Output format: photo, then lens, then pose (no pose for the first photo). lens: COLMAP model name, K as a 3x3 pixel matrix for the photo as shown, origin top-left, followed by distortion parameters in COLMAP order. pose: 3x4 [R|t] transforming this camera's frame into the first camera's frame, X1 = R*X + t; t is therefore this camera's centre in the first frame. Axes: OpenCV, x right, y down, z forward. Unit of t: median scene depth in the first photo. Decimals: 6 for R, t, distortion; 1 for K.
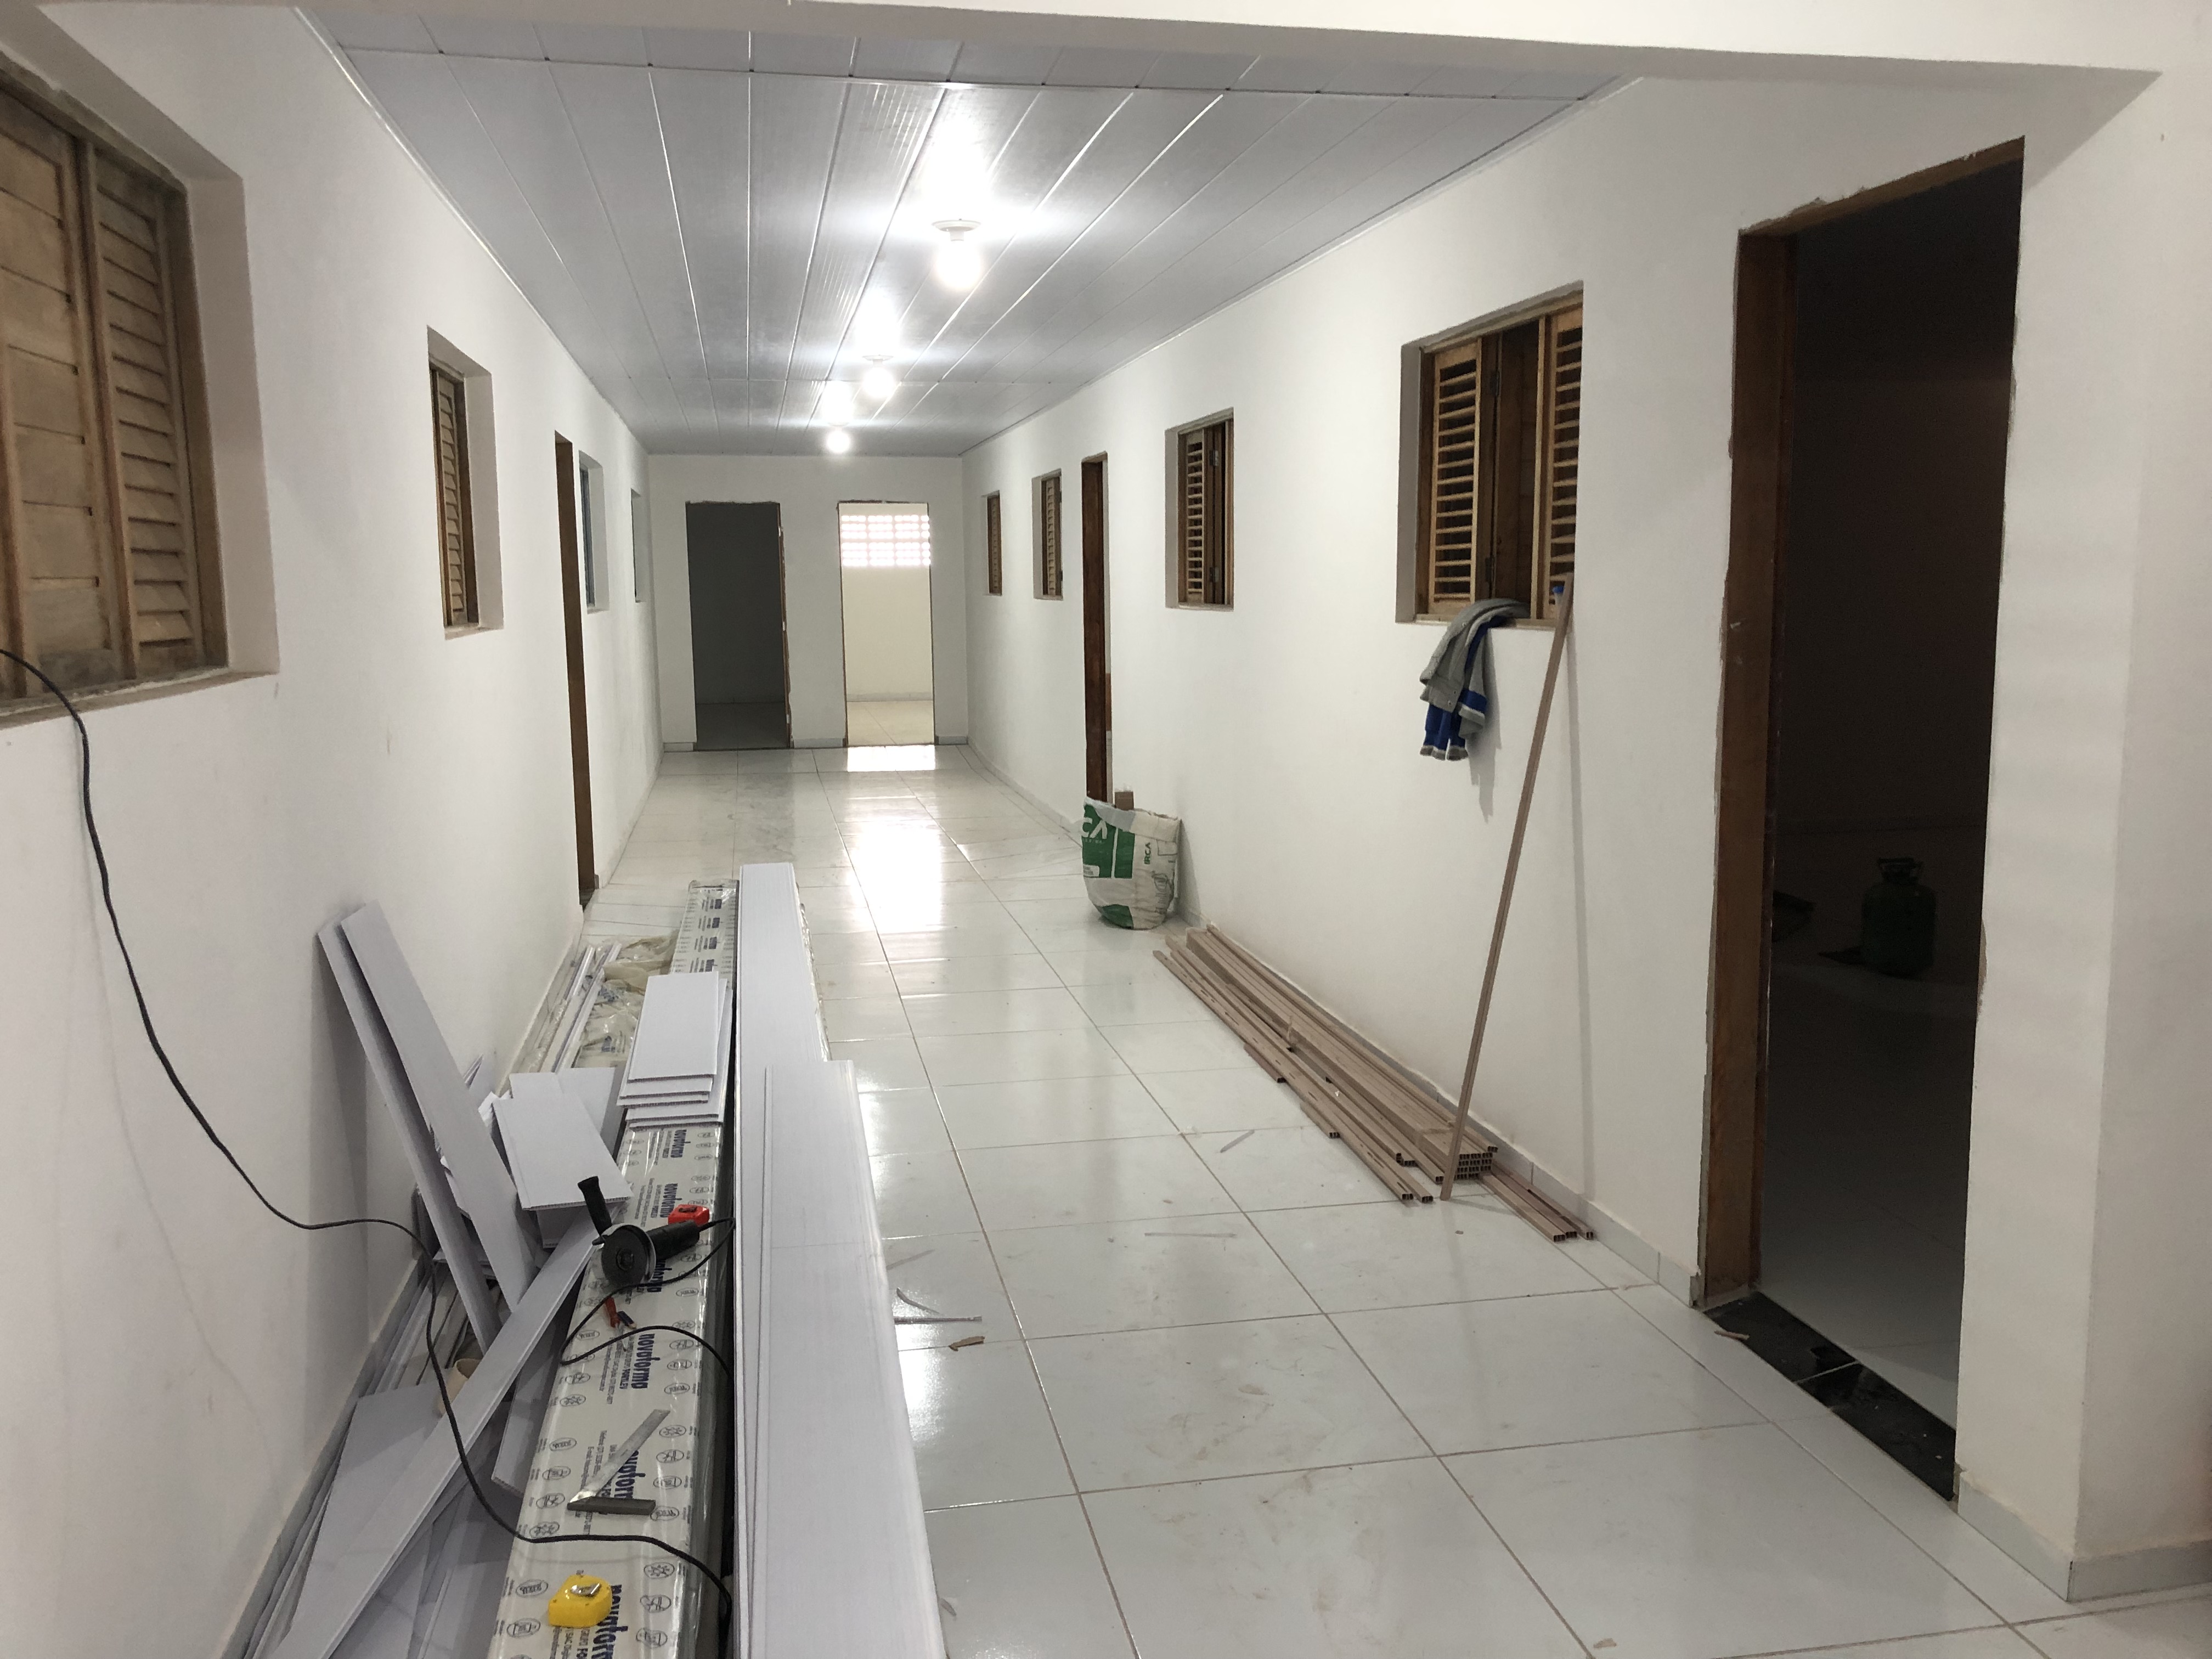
lens RADIAL K [[1840.7, 0, 1094.0], [0, 1840.7, 830.4], [0, 0, 1]] dist [0.052711, -0.020300]
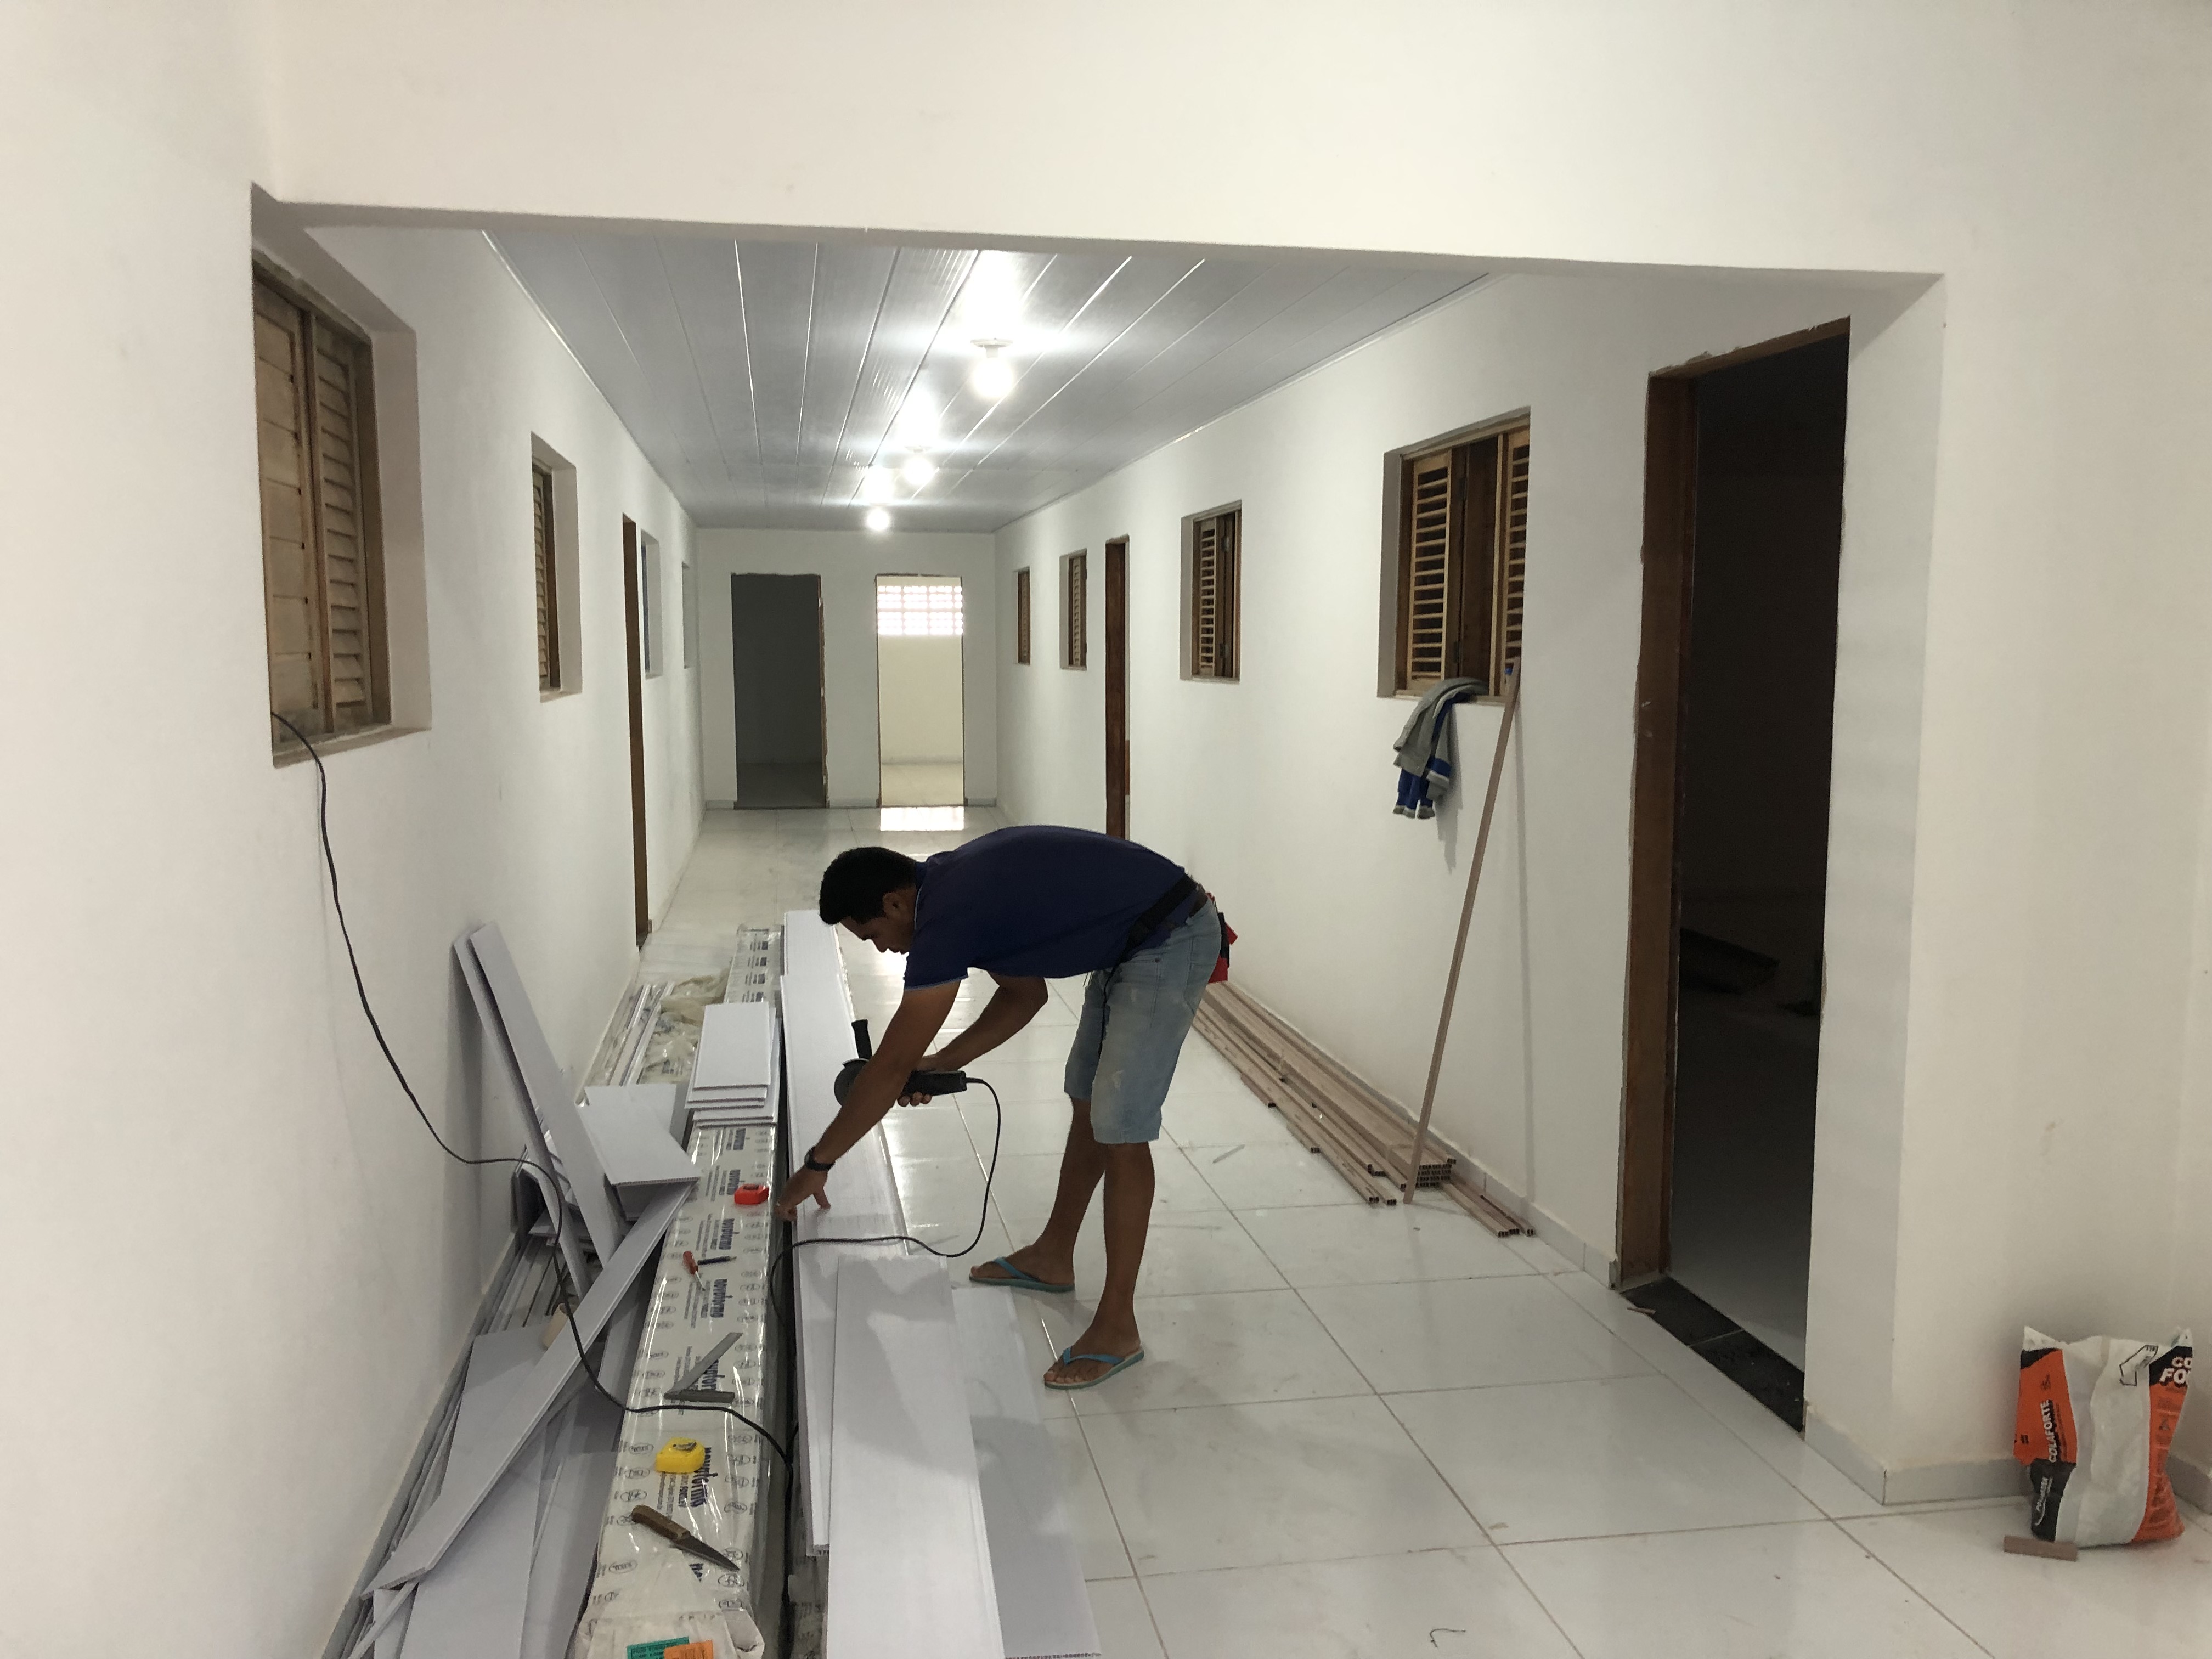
lens RADIAL K [[1840.7, 0, 1118.2], [0, 1840.7, 835.3], [0, 0, 1]] dist [0.052711, -0.020300]
pose [[0.999925, 0.012017, -0.002280, 0.011990], [-0.012087, 0.999351, -0.033937, 0.014640], [0.001871, 0.033962, 0.999421, -0.151727]]
